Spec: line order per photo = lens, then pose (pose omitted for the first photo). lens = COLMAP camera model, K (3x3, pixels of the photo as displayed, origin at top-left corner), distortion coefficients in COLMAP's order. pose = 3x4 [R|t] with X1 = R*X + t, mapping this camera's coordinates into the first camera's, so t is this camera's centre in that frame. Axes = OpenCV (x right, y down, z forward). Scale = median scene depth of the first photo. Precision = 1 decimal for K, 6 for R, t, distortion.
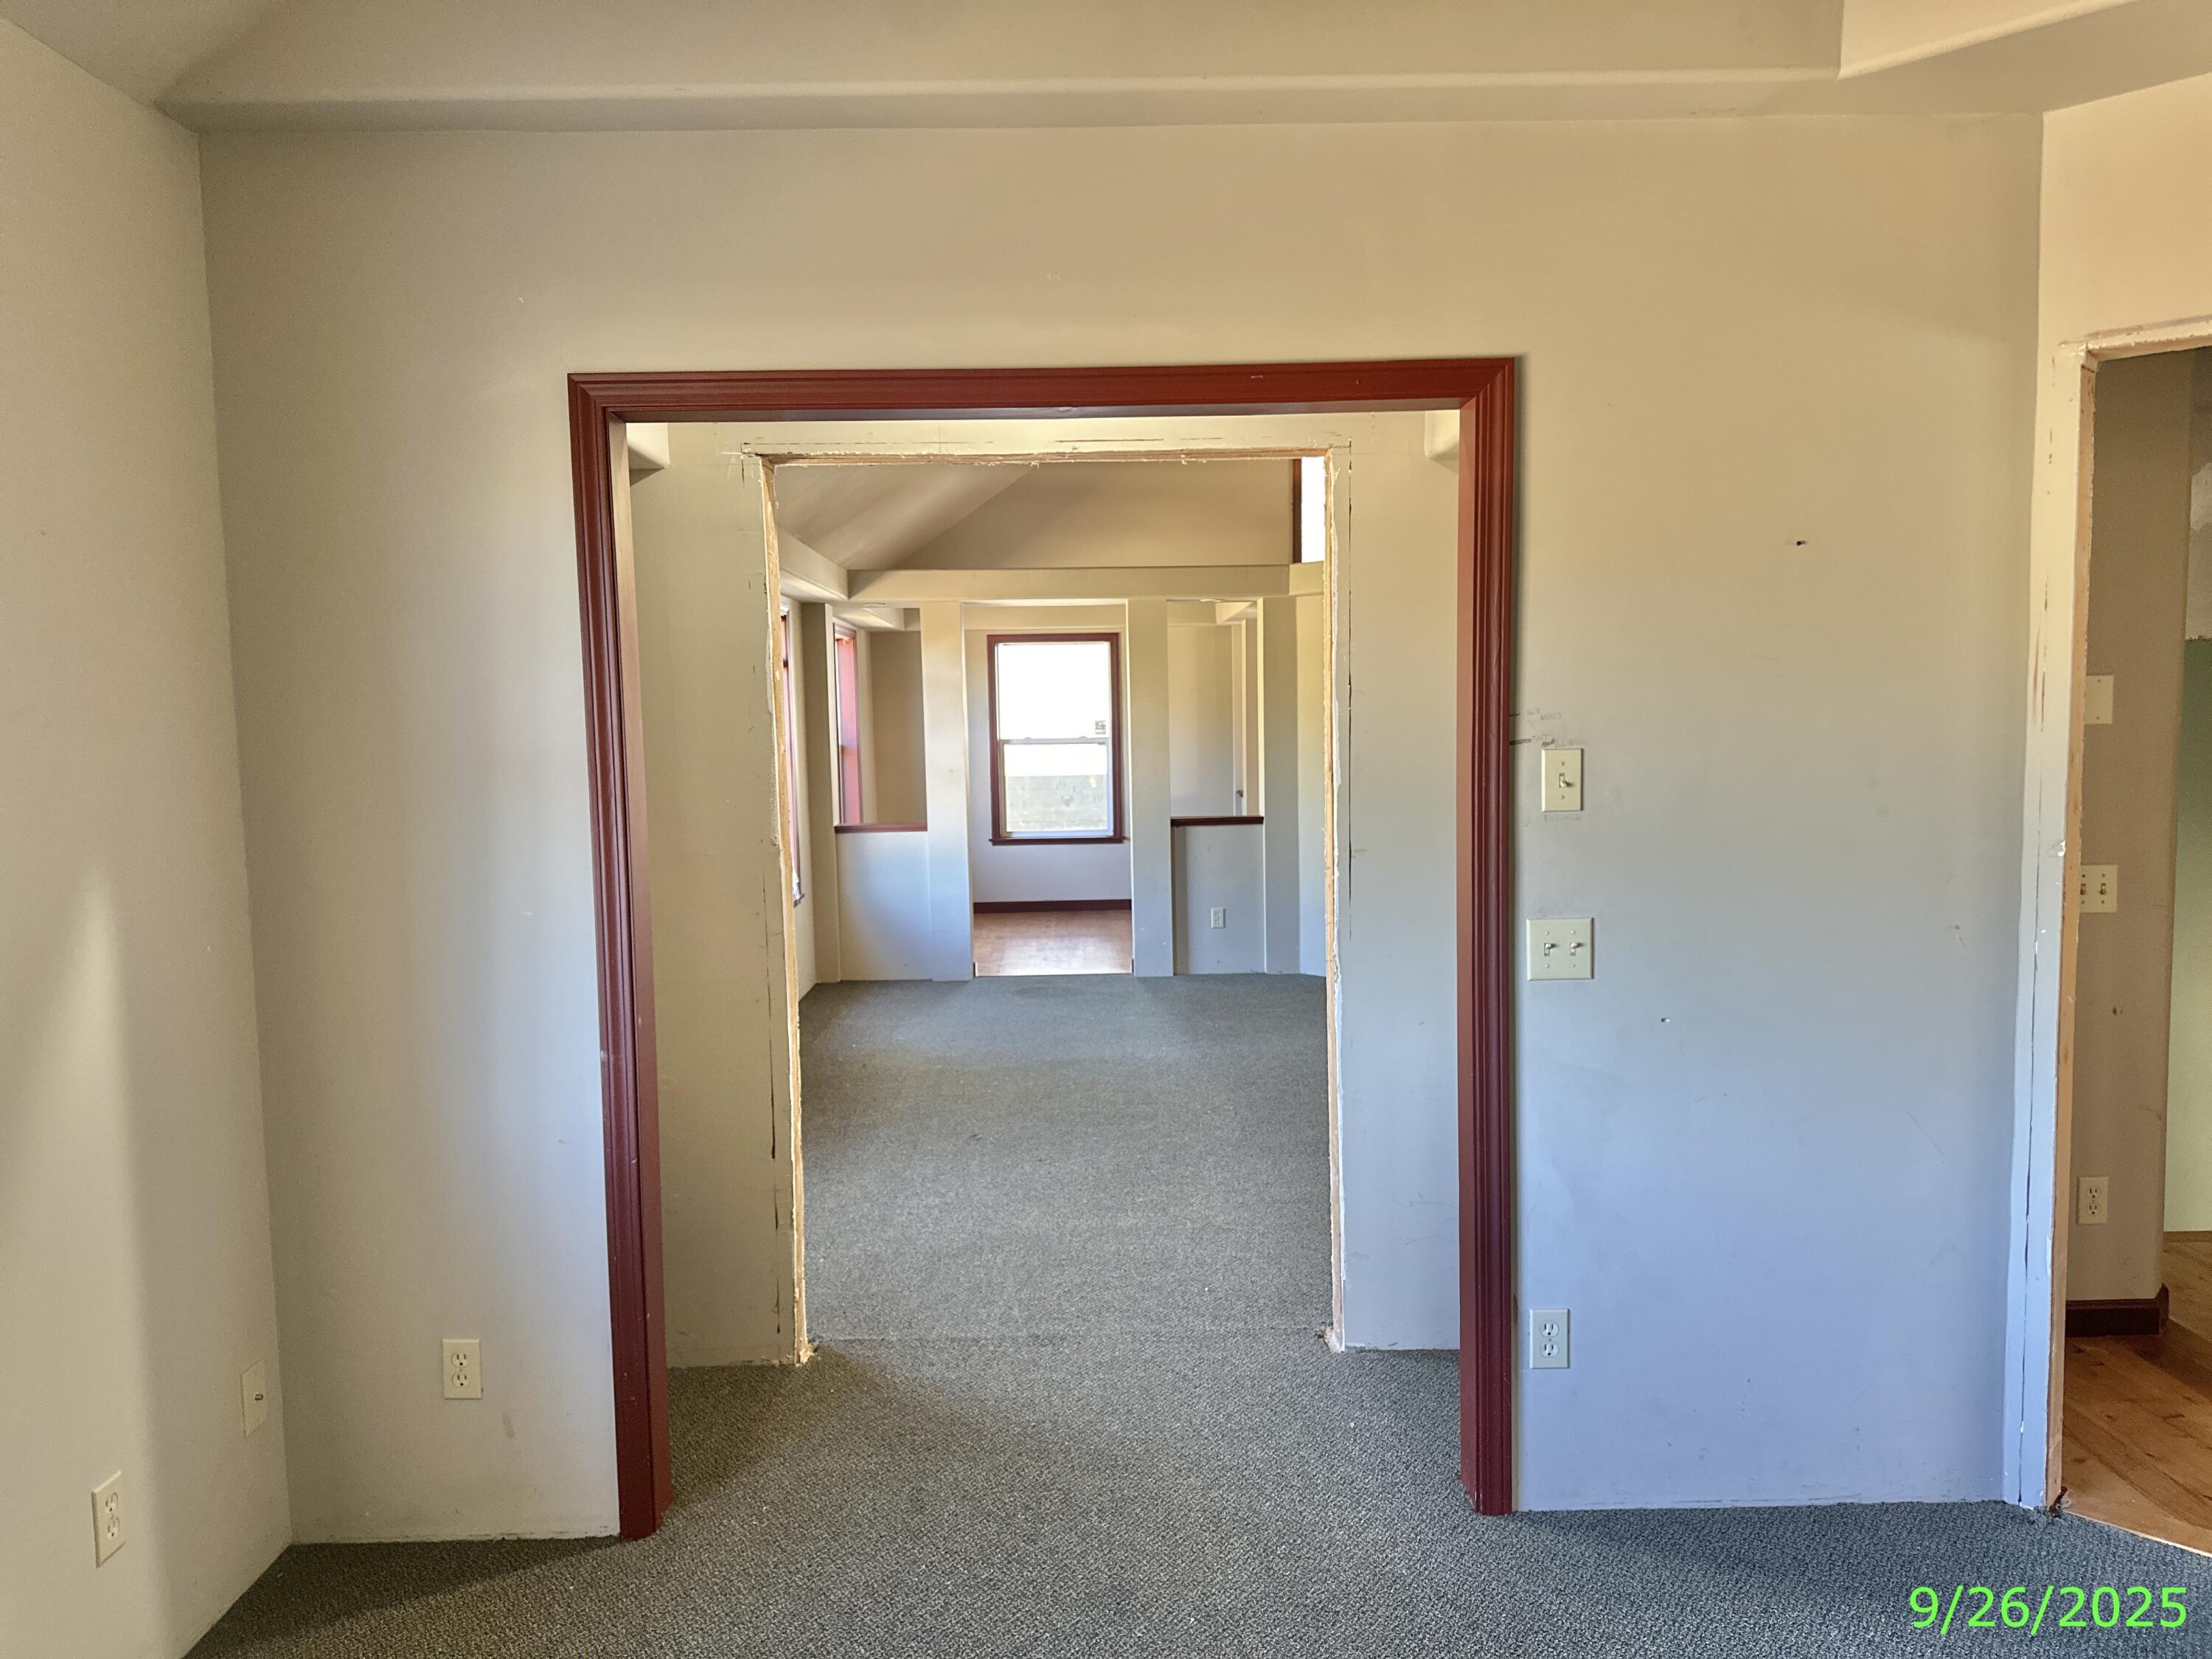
lens RADIAL K [[1535.0, 0, 1106.0], [0, 1535.0, 829.9], [0, 0, 1]] dist [0.055888, -0.059846]
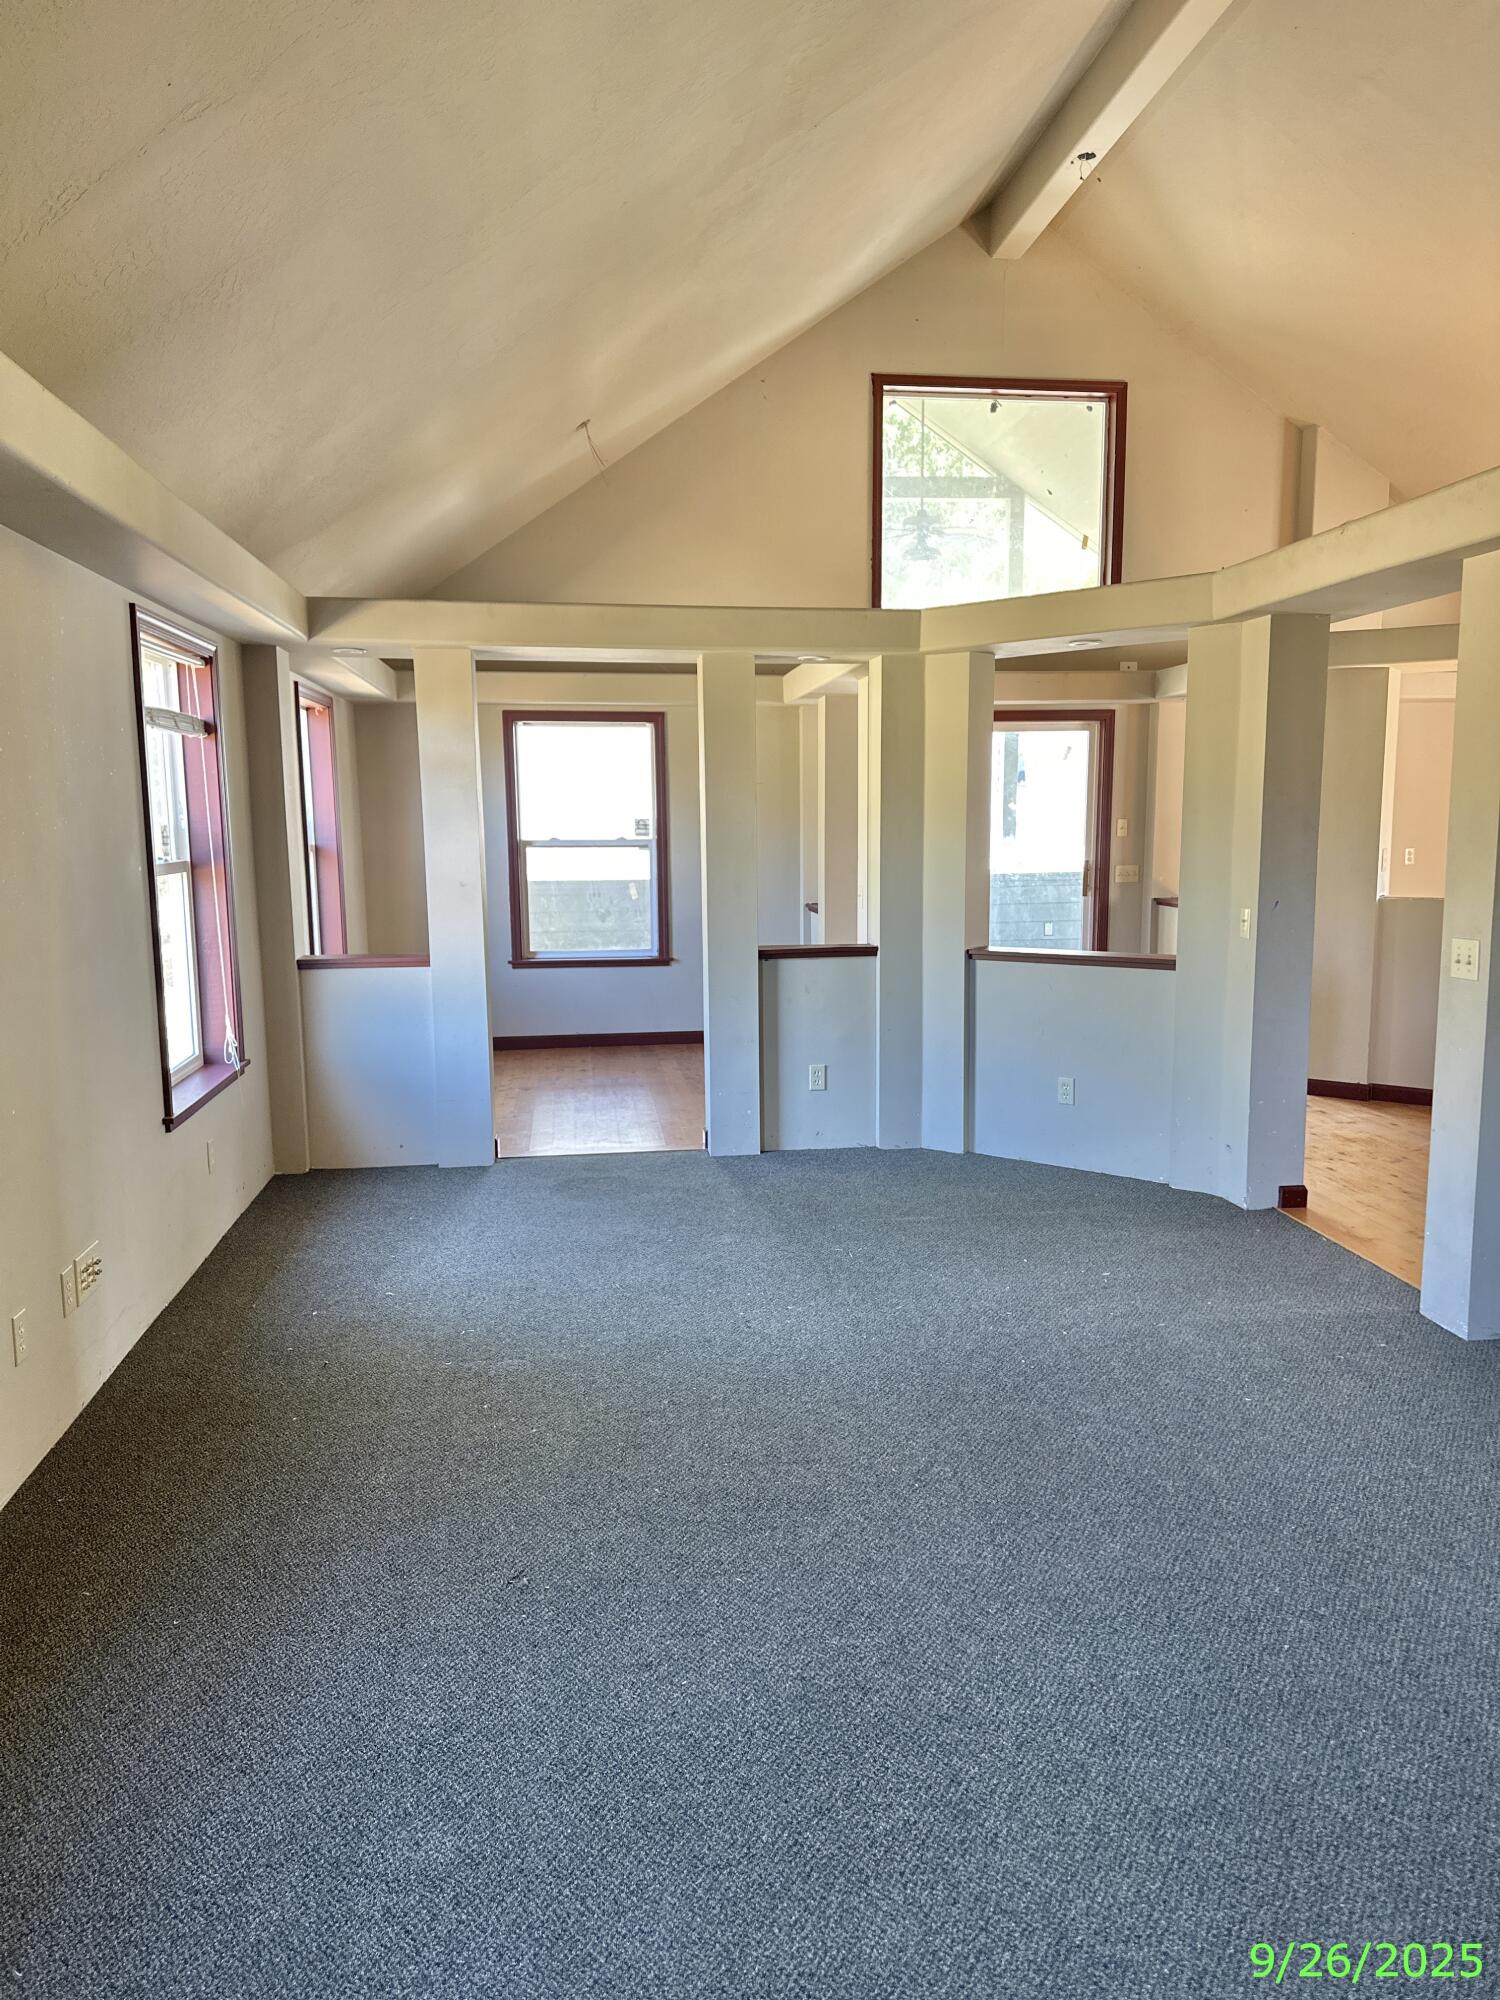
lens RADIAL K [[1387.9, 0, 782.4], [0, 1387.9, 1011.2], [0, 0, 1]] dist [0.055888, -0.059846]
pose [[0.991984, -0.006765, 0.126183, -0.027479], [-0.001378, 0.997927, 0.064339, -0.017515], [-0.126356, -0.063997, 0.989918, 0.265772]]
